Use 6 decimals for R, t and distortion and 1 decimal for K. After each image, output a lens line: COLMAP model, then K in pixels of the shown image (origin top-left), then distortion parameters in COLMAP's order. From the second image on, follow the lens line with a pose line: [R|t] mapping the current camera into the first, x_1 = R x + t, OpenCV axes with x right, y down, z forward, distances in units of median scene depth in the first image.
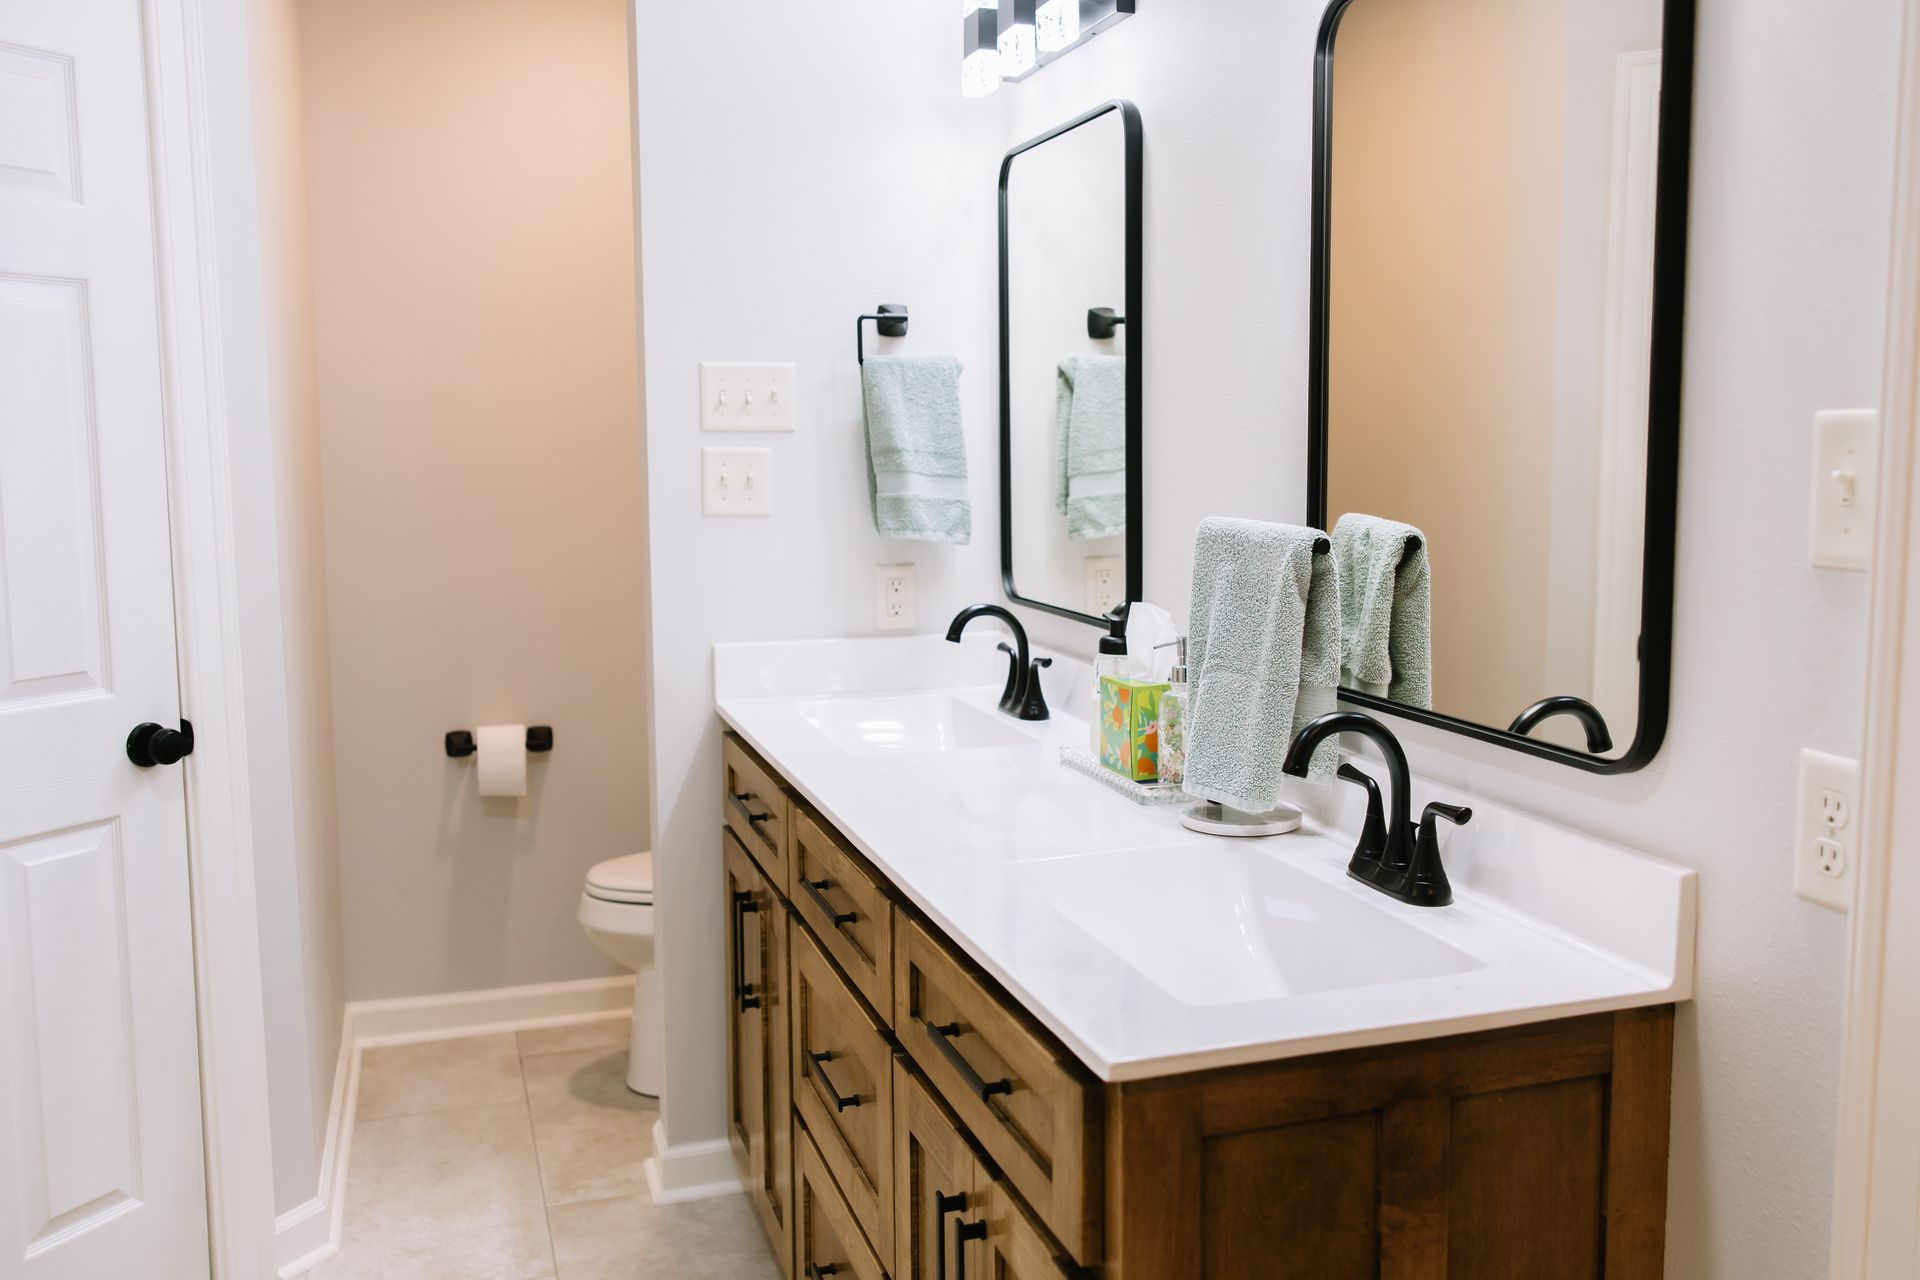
lens RADIAL K [[1709.2, 0, 964.8], [0, 1709.2, 650.8], [0, 0, 1]] dist [0.009908, 0.000923]
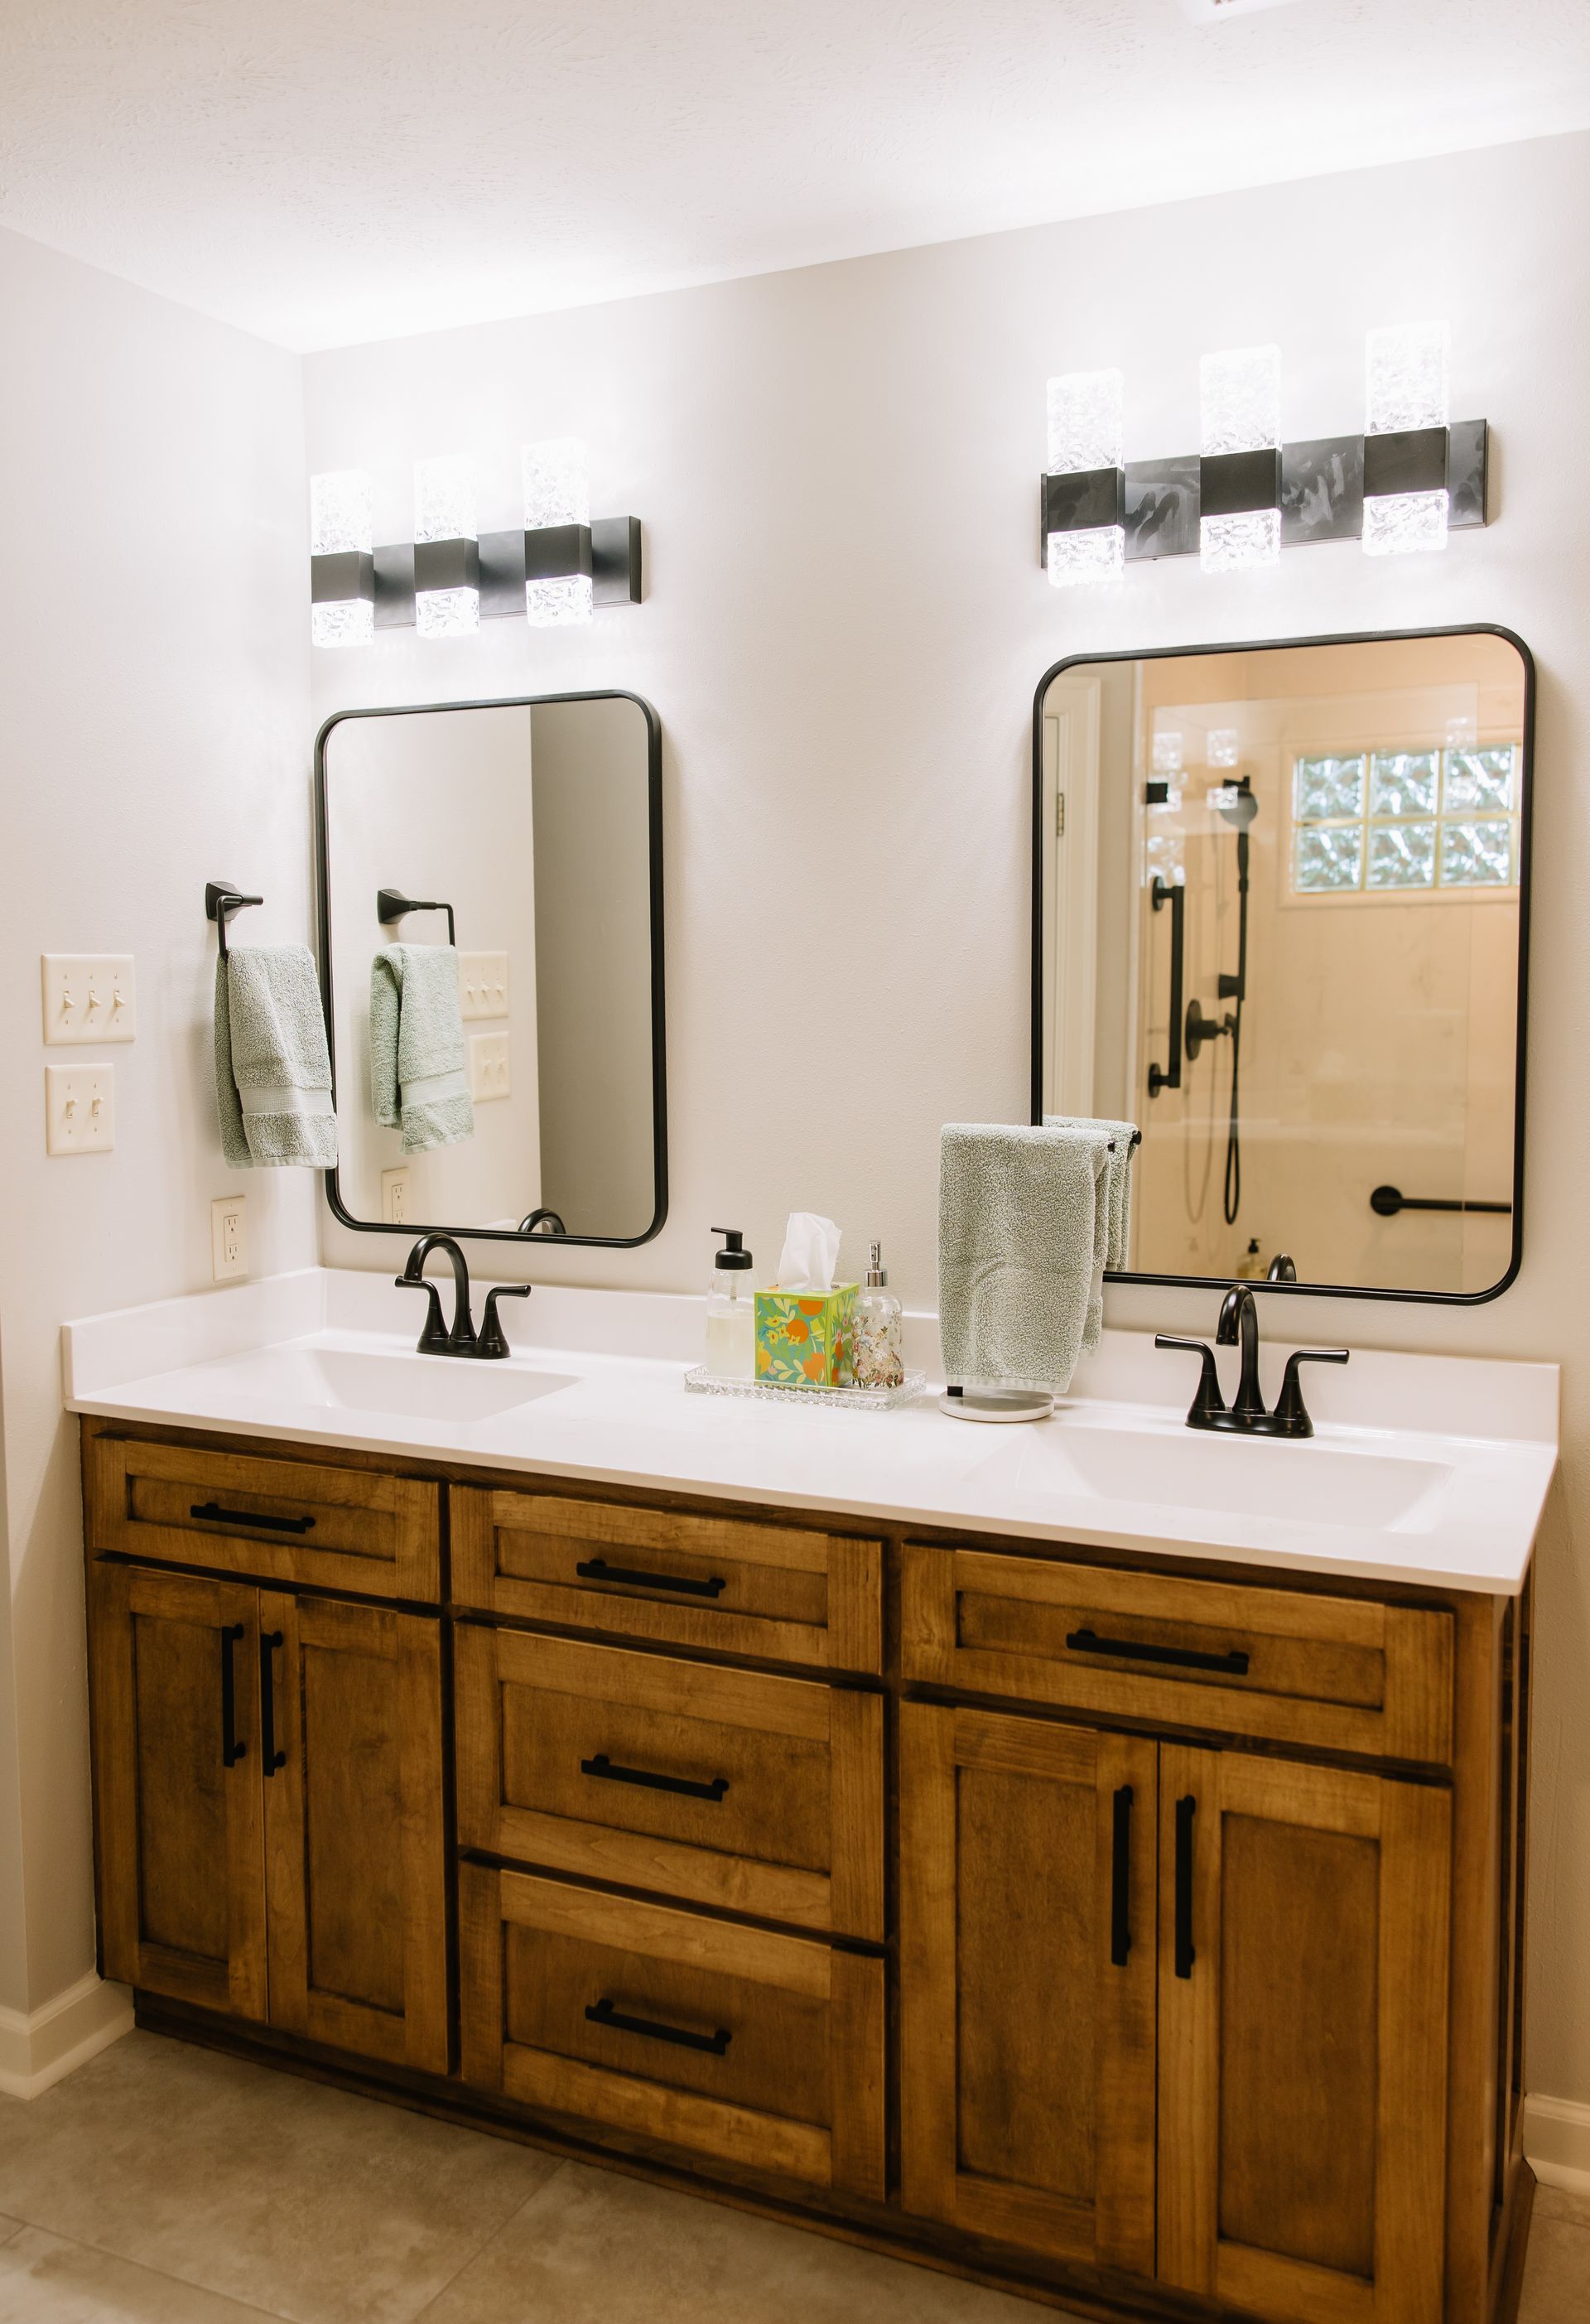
lens RADIAL K [[1980.9, 0, 789.8], [0, 1980.9, 1139.7], [0, 0, 1]] dist [0.005655, -0.014207]
pose [[0.701384, -0.063743, 0.709928, -0.539659], [0.096488, 0.995316, -0.005959, -0.048448], [-0.706223, 0.072679, 0.704249, 0.147425]]
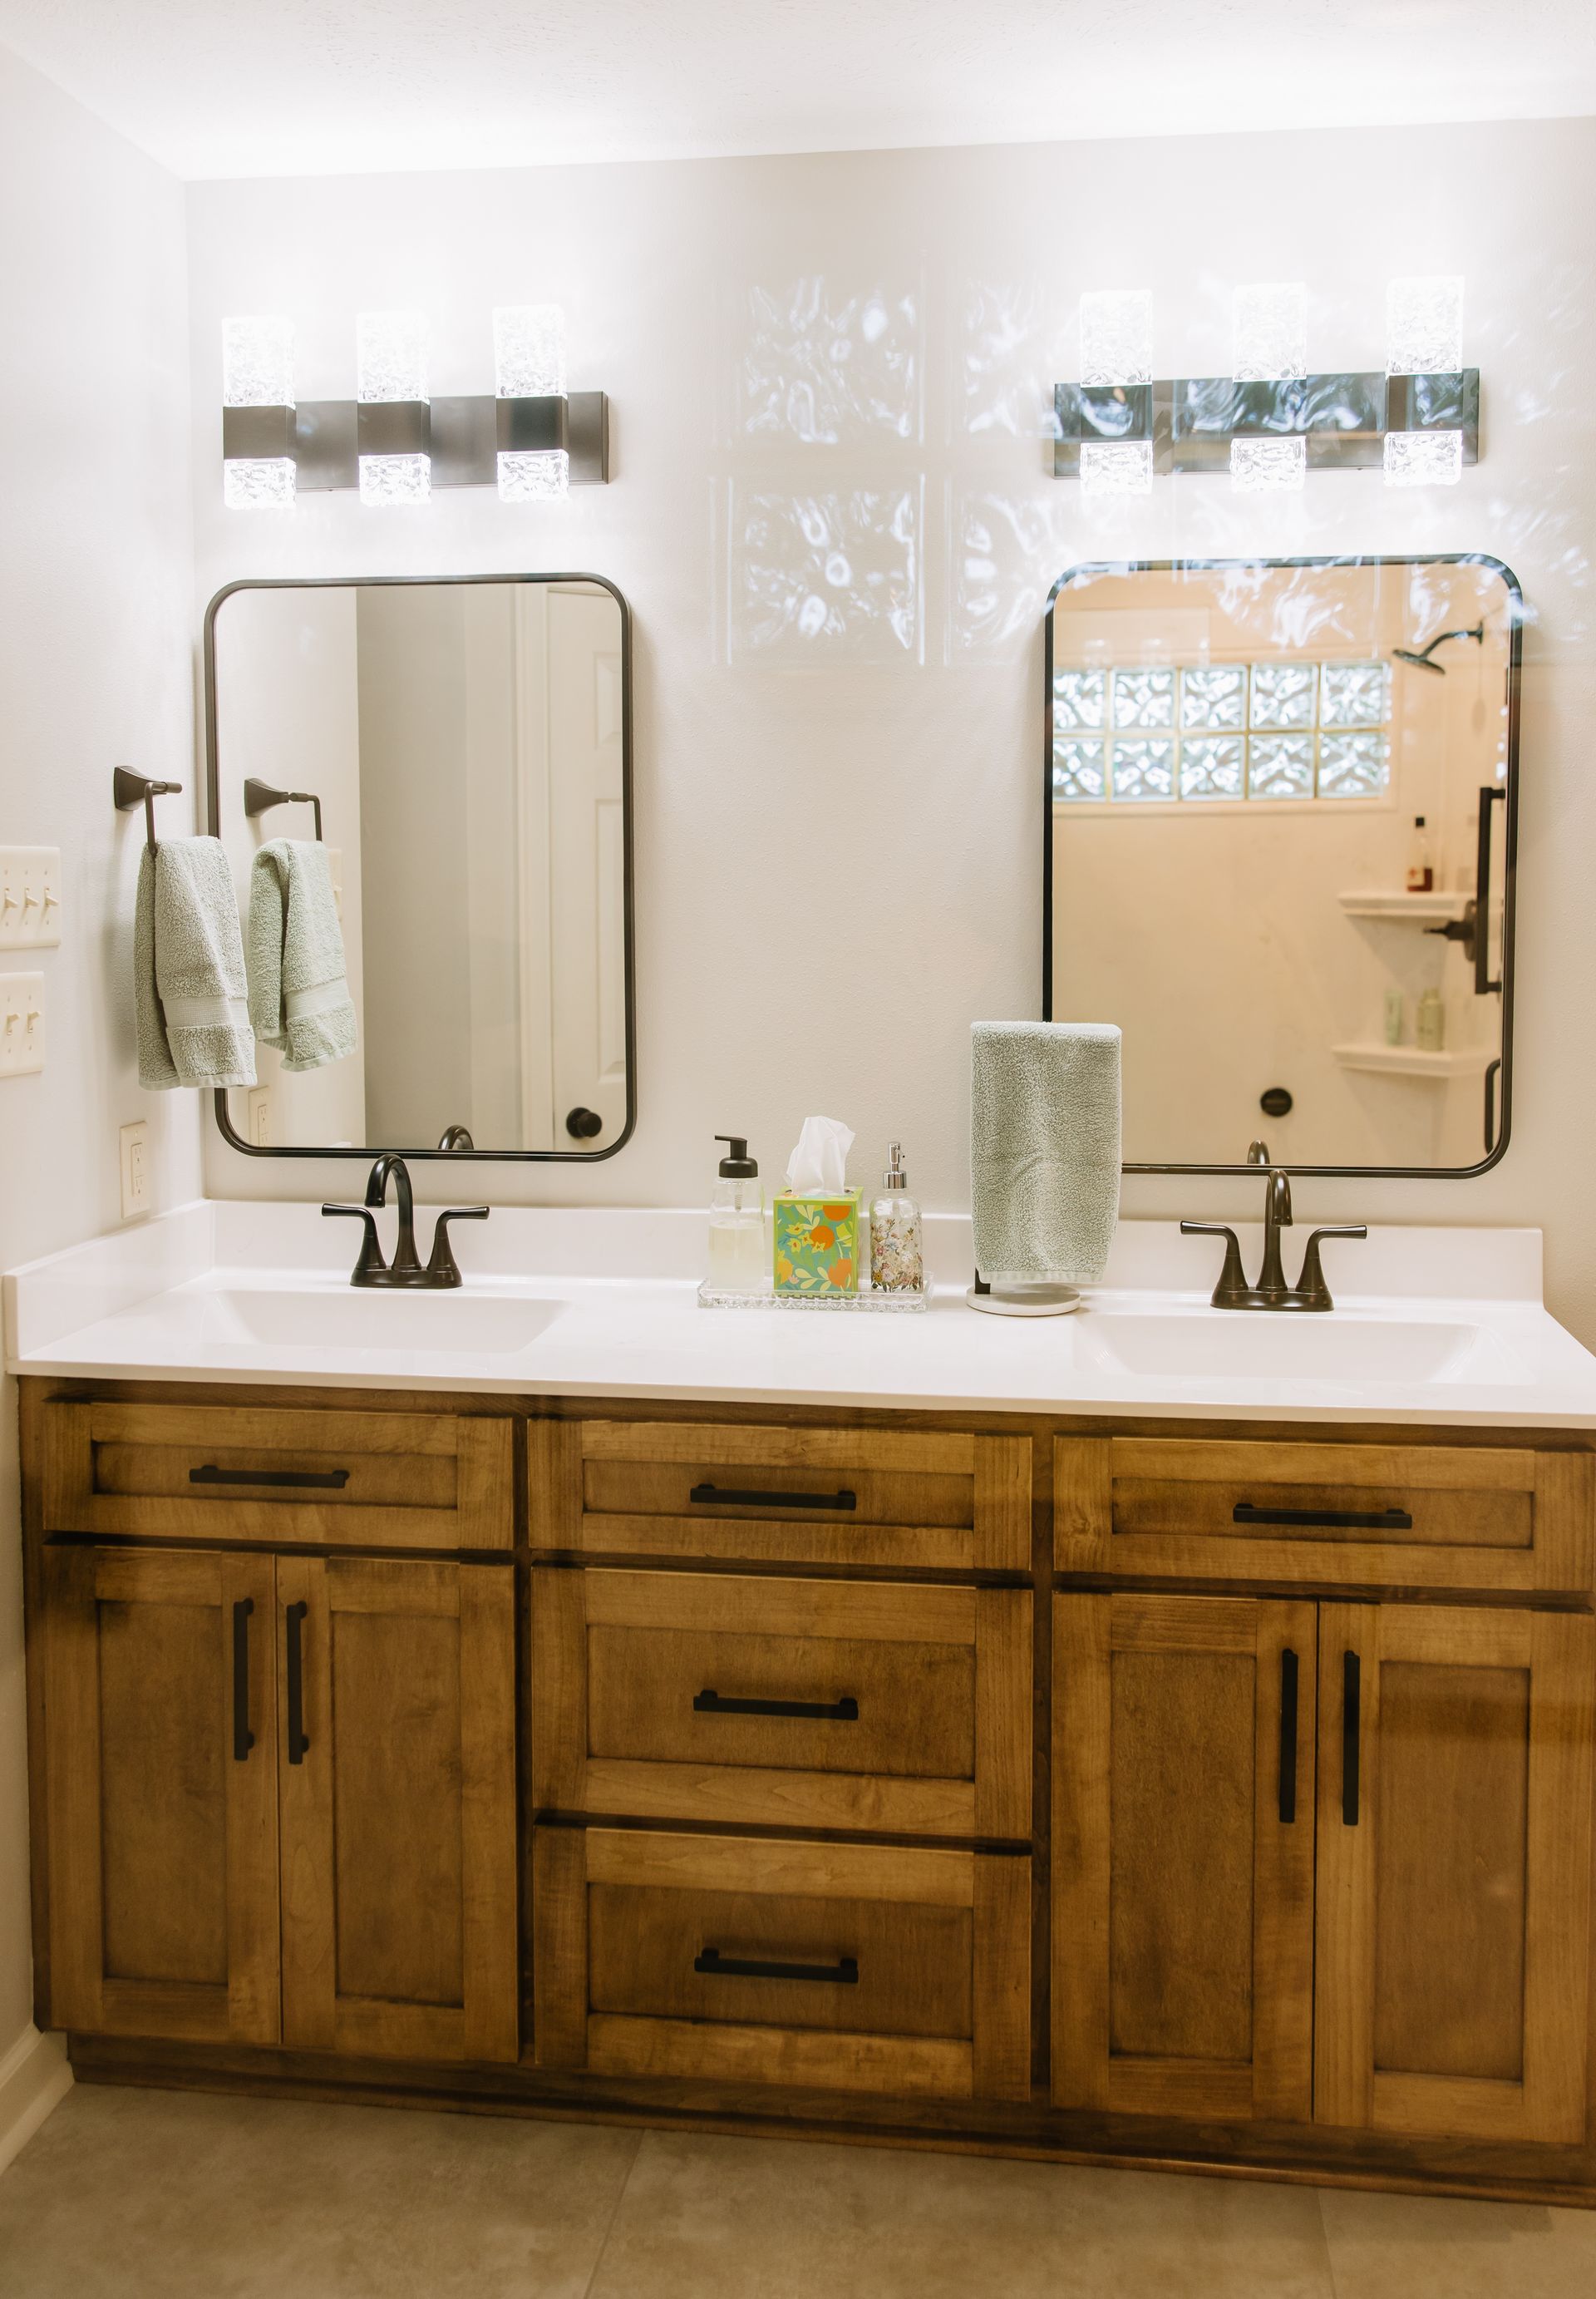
lens RADIAL K [[2059.6, 0, 836.6], [0, 2059.6, 1024.7], [0, 0, 1]] dist [0.001552, -0.002004]
pose [[0.438192, -0.063244, 0.896654, -0.708497], [0.116716, 0.993080, 0.013007, -0.071044], [-0.891272, 0.098954, 0.442541, 0.357885]]
